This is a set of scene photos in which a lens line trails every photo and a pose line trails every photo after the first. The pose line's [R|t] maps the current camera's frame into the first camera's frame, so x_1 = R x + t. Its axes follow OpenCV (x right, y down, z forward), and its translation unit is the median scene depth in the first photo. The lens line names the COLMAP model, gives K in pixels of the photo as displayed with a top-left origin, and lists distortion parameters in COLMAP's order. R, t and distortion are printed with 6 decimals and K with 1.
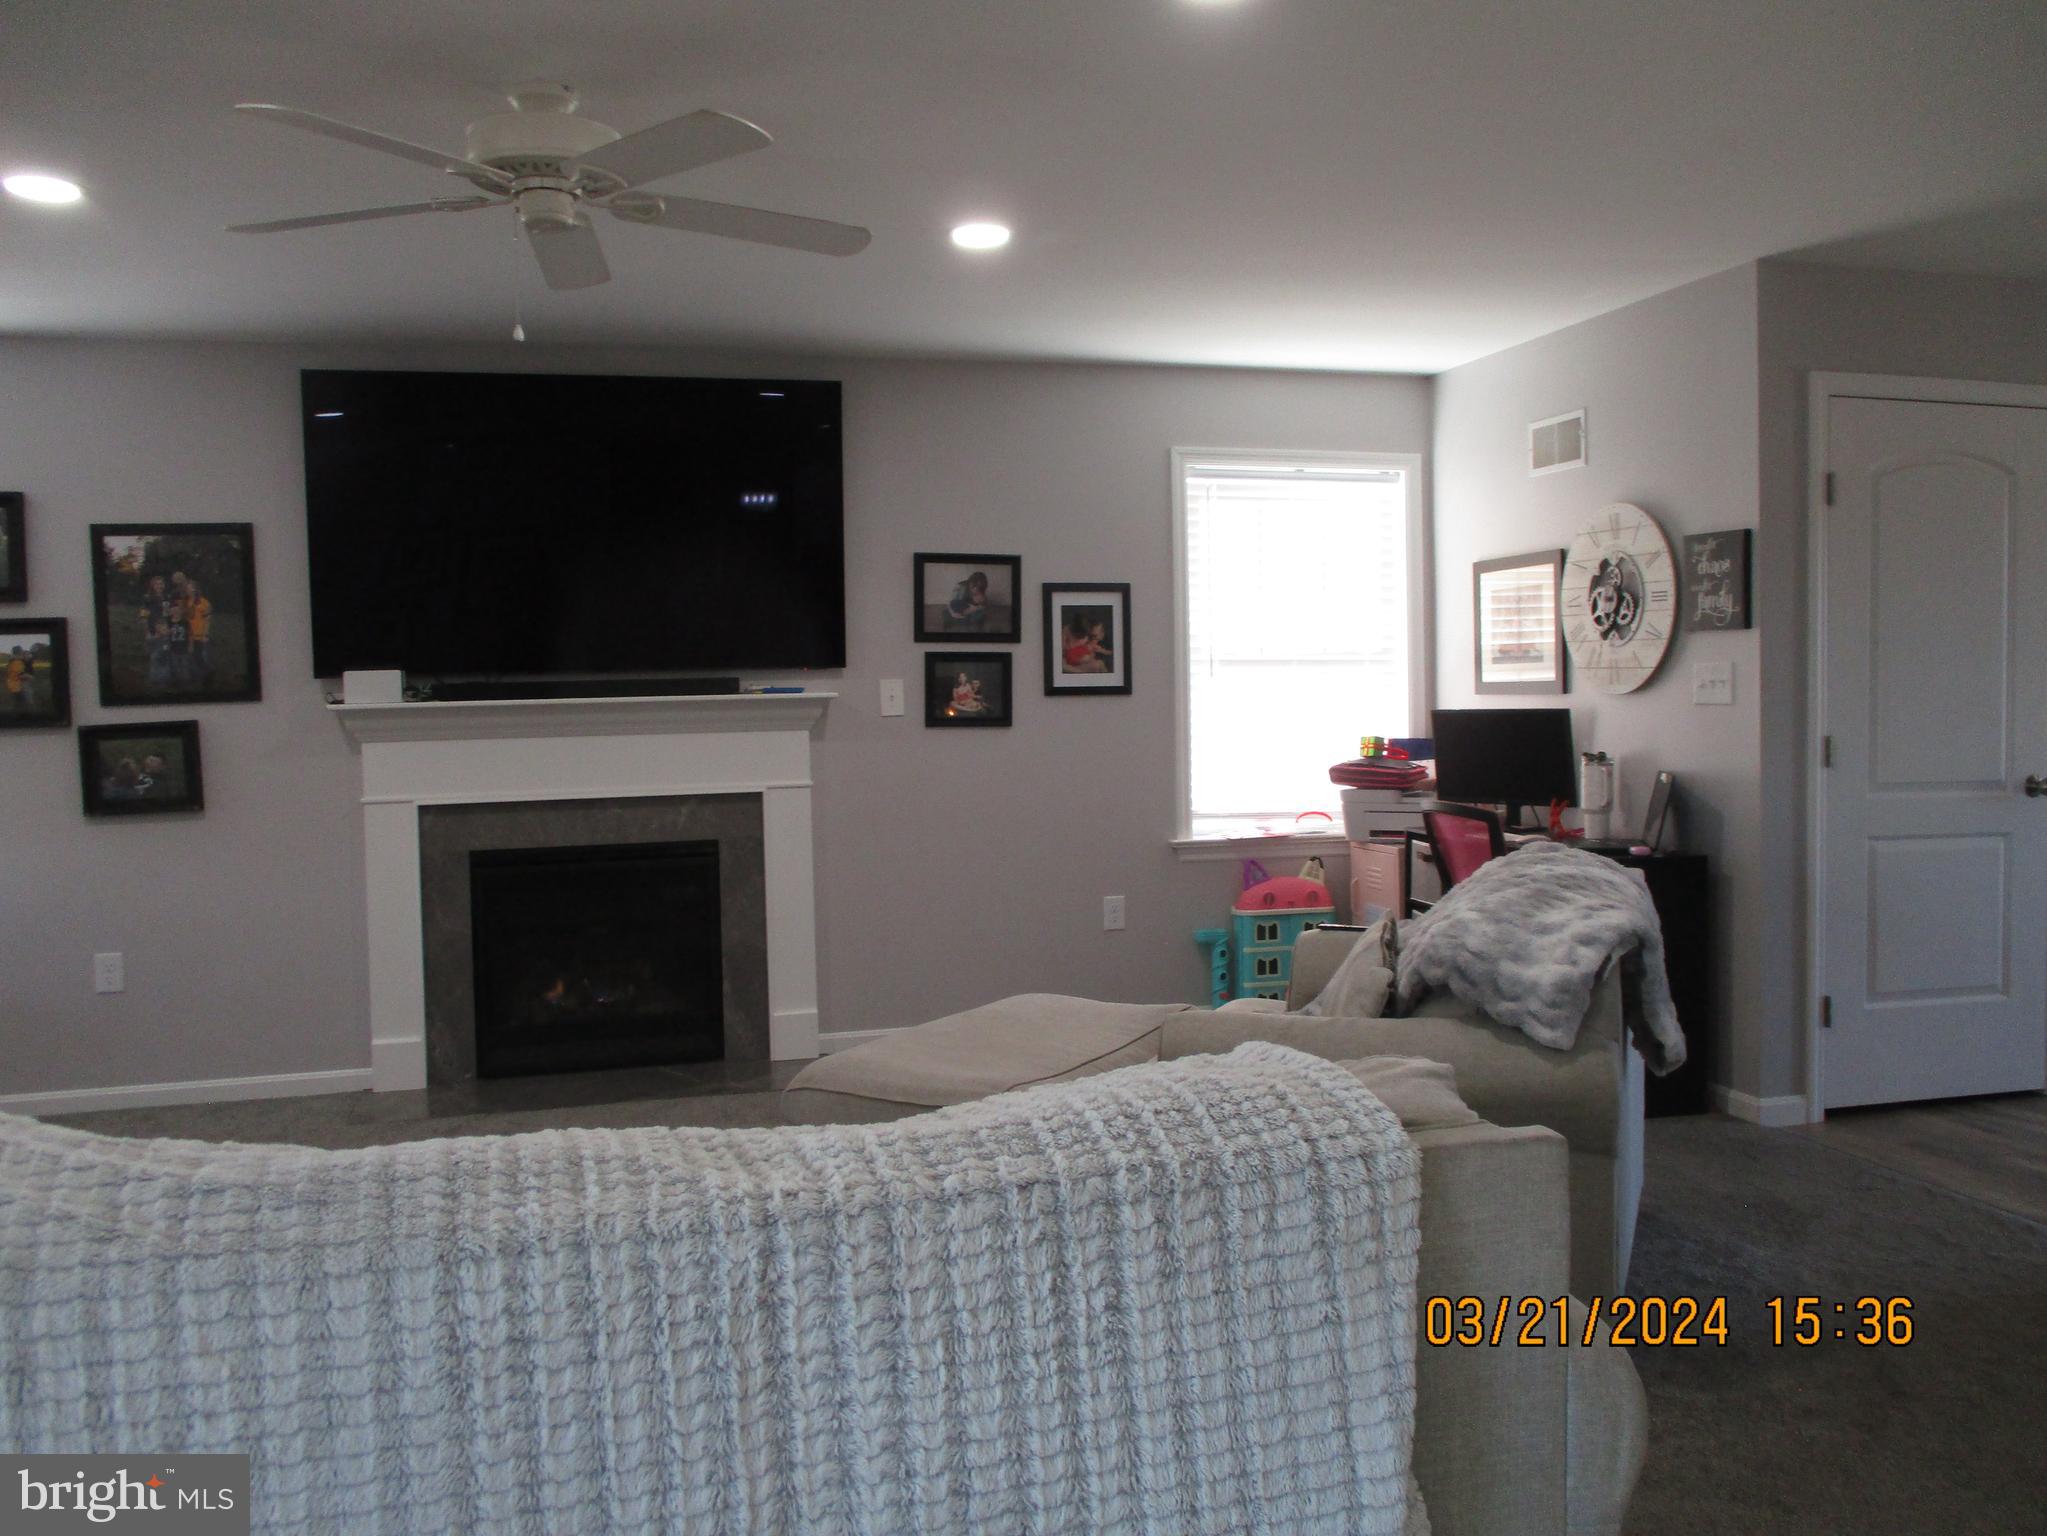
lens RADIAL K [[1712.3, 0, 1043.8], [0, 1712.3, 754.1], [0, 0, 1]] dist [-0.019725, 0.011118]
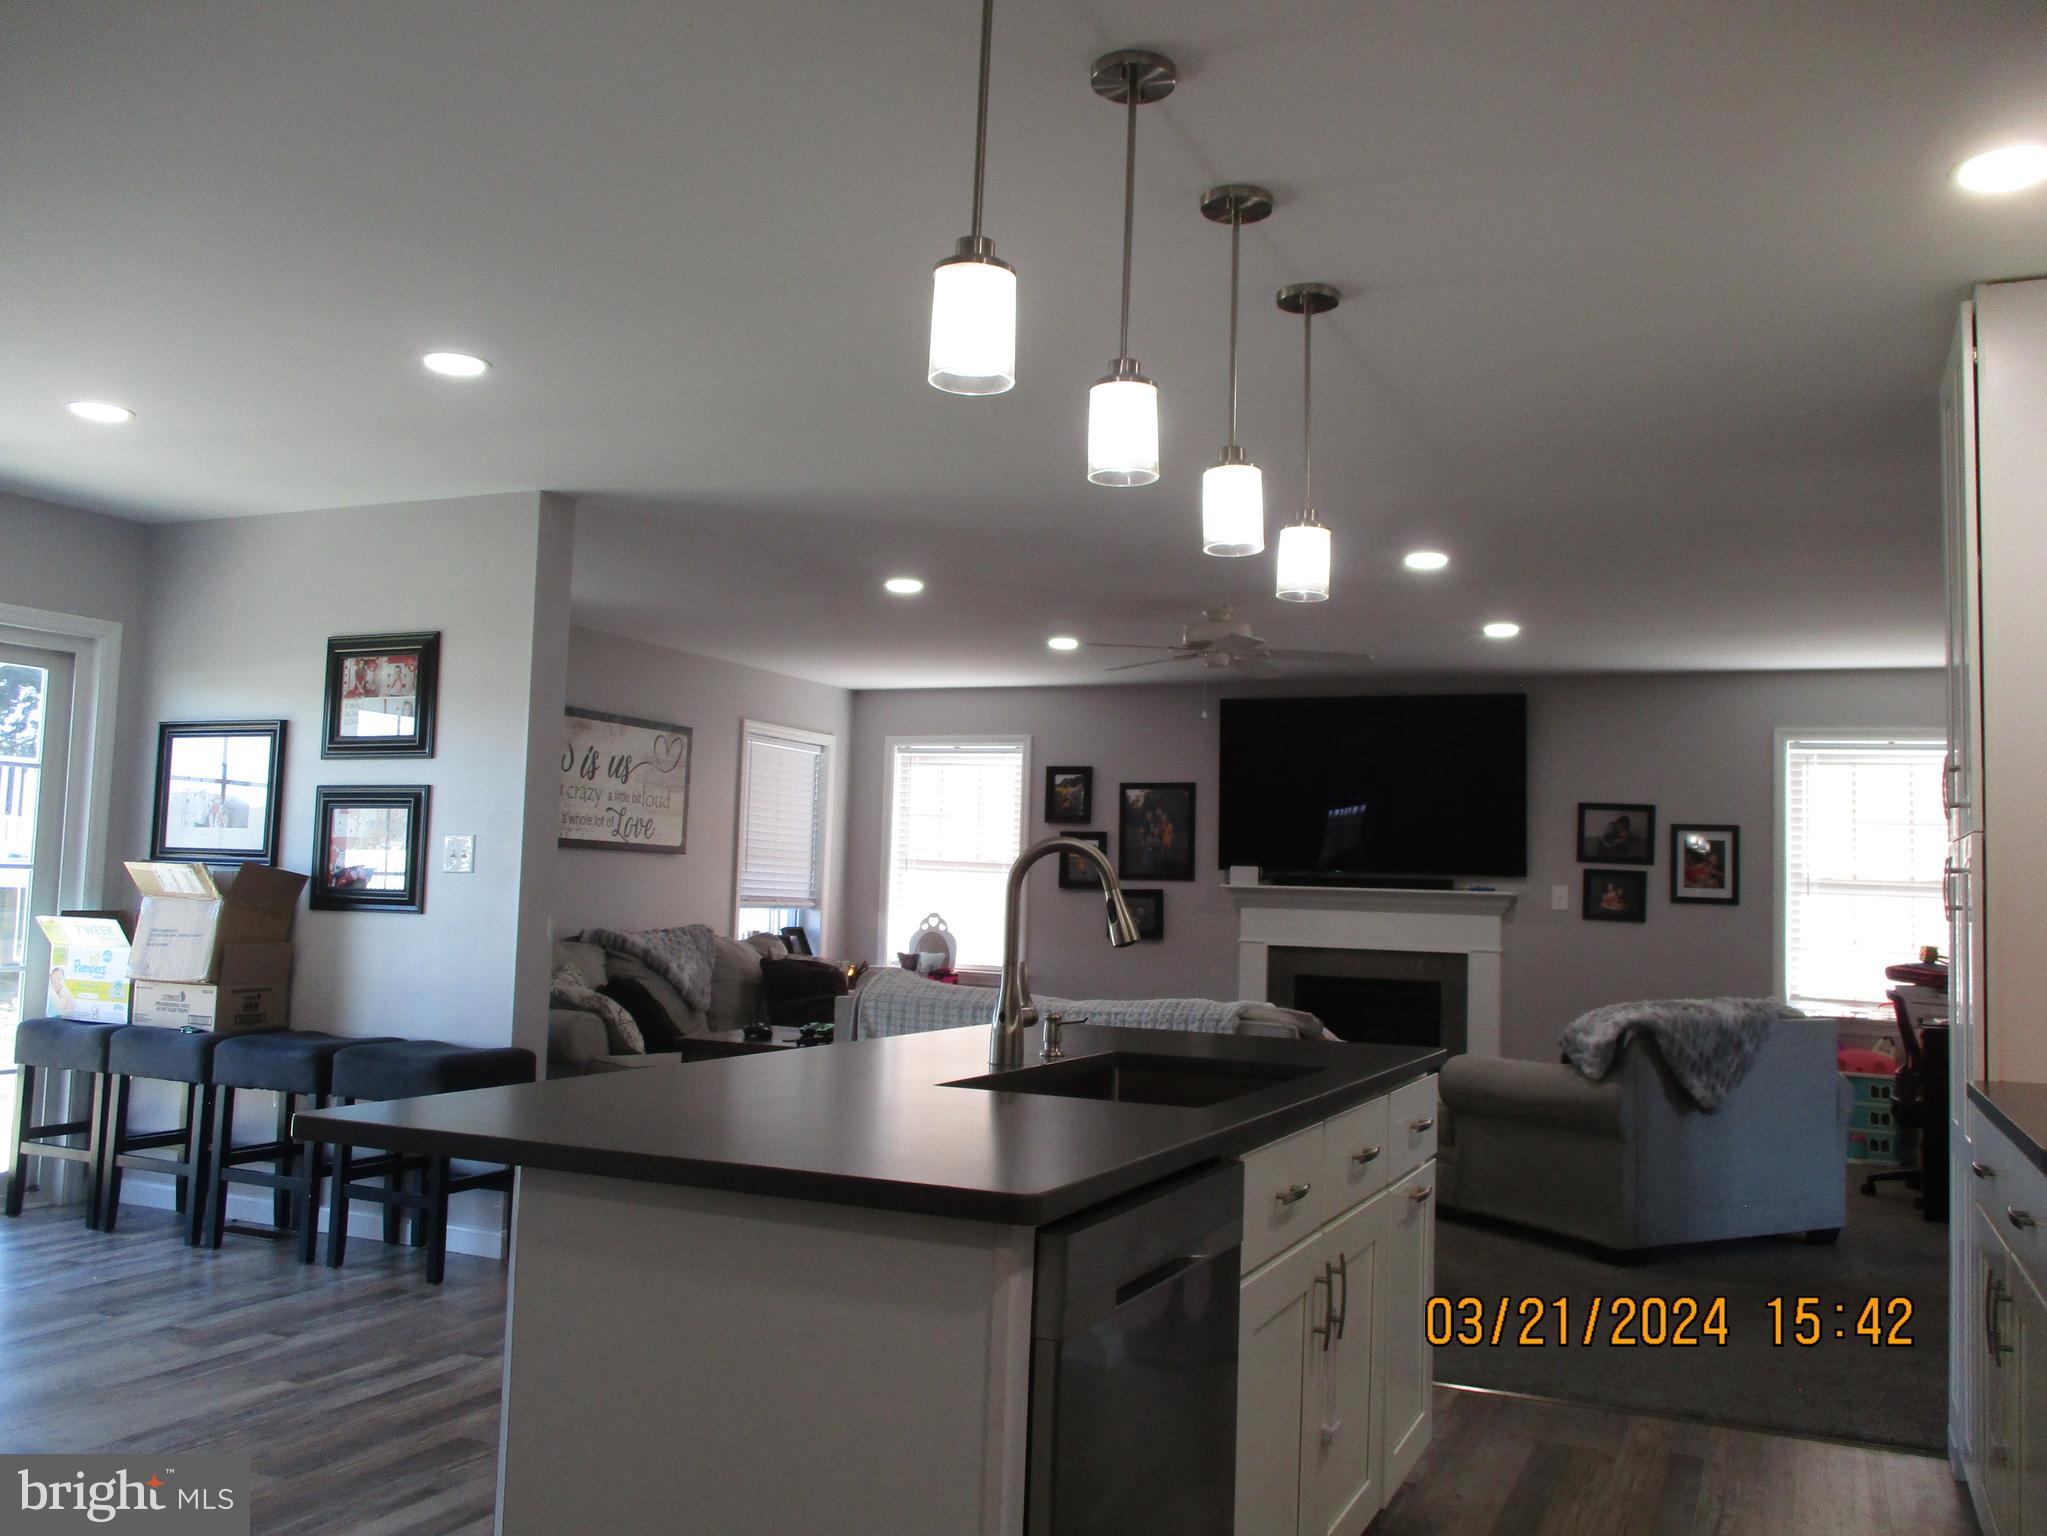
lens RADIAL K [[1729.3, 0, 1023.5], [0, 1729.3, 768.0], [0, 0, 1]] dist [-0.028637, -0.002257]
pose [[0.760699, 0.001479, -0.649103, 0.572197], [-0.074049, 0.993667, -0.084515, 0.017785], [0.644867, 0.112356, 0.755991, -0.495888]]
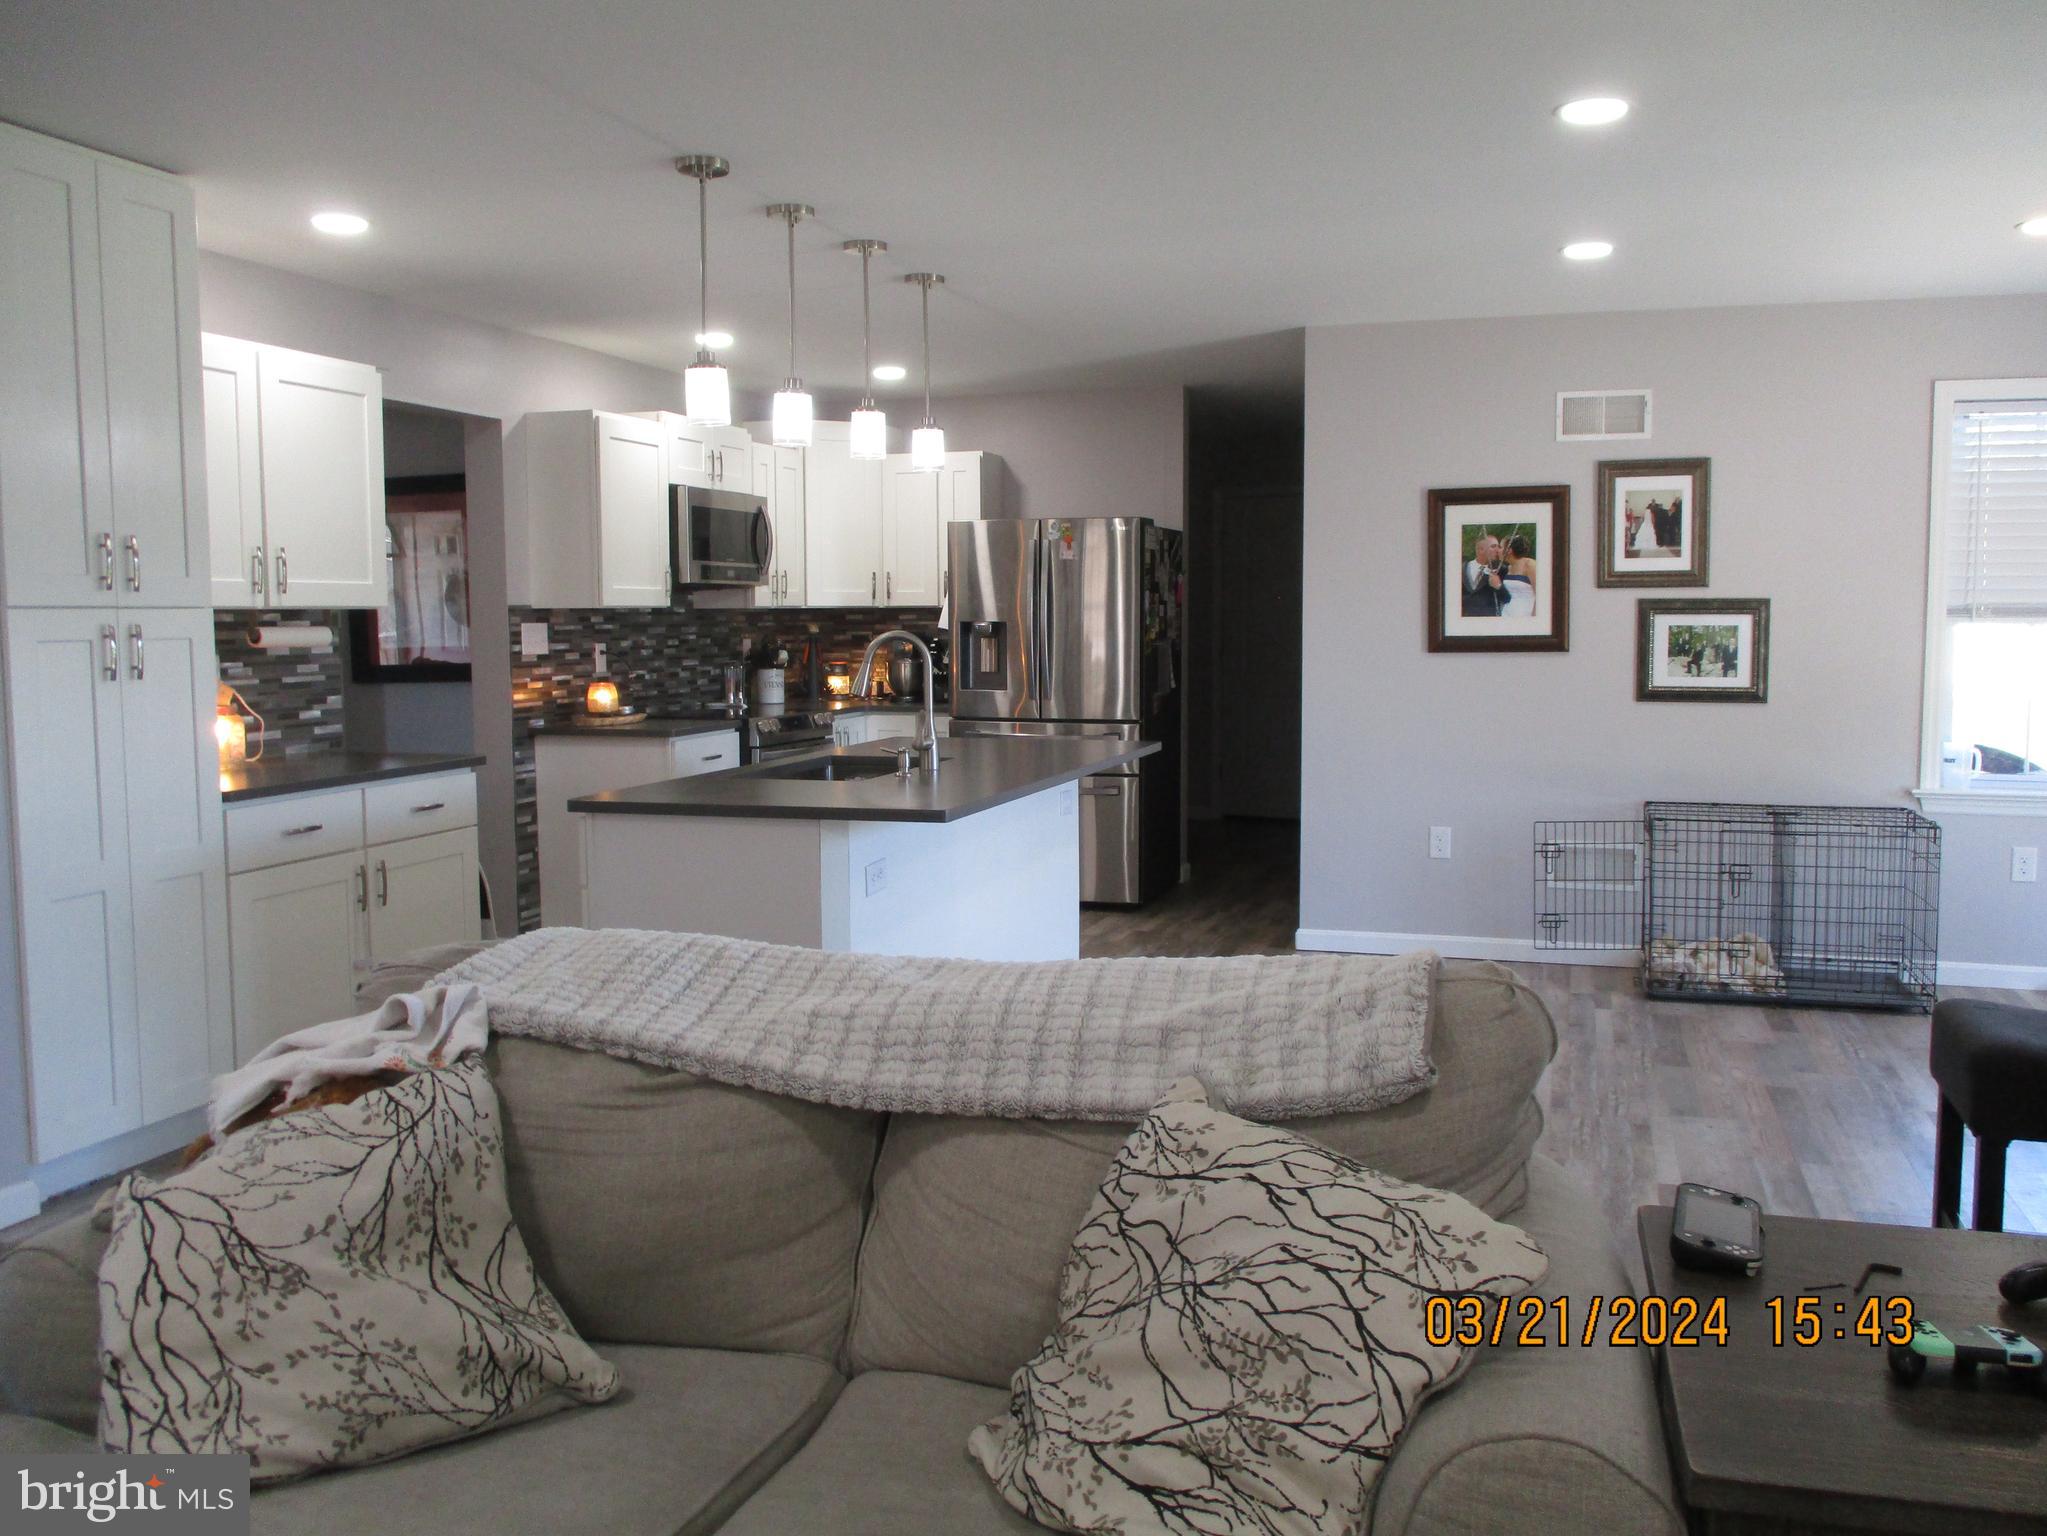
lens RADIAL K [[1712.3, 0, 1043.8], [0, 1712.3, 754.1], [0, 0, 1]] dist [-0.019725, 0.011118]
pose [[-0.847008, -0.021825, 0.531132, -0.289446], [0.043717, 0.992912, 0.110517, -0.033853], [-0.529779, 0.116828, -0.840051, 0.606787]]
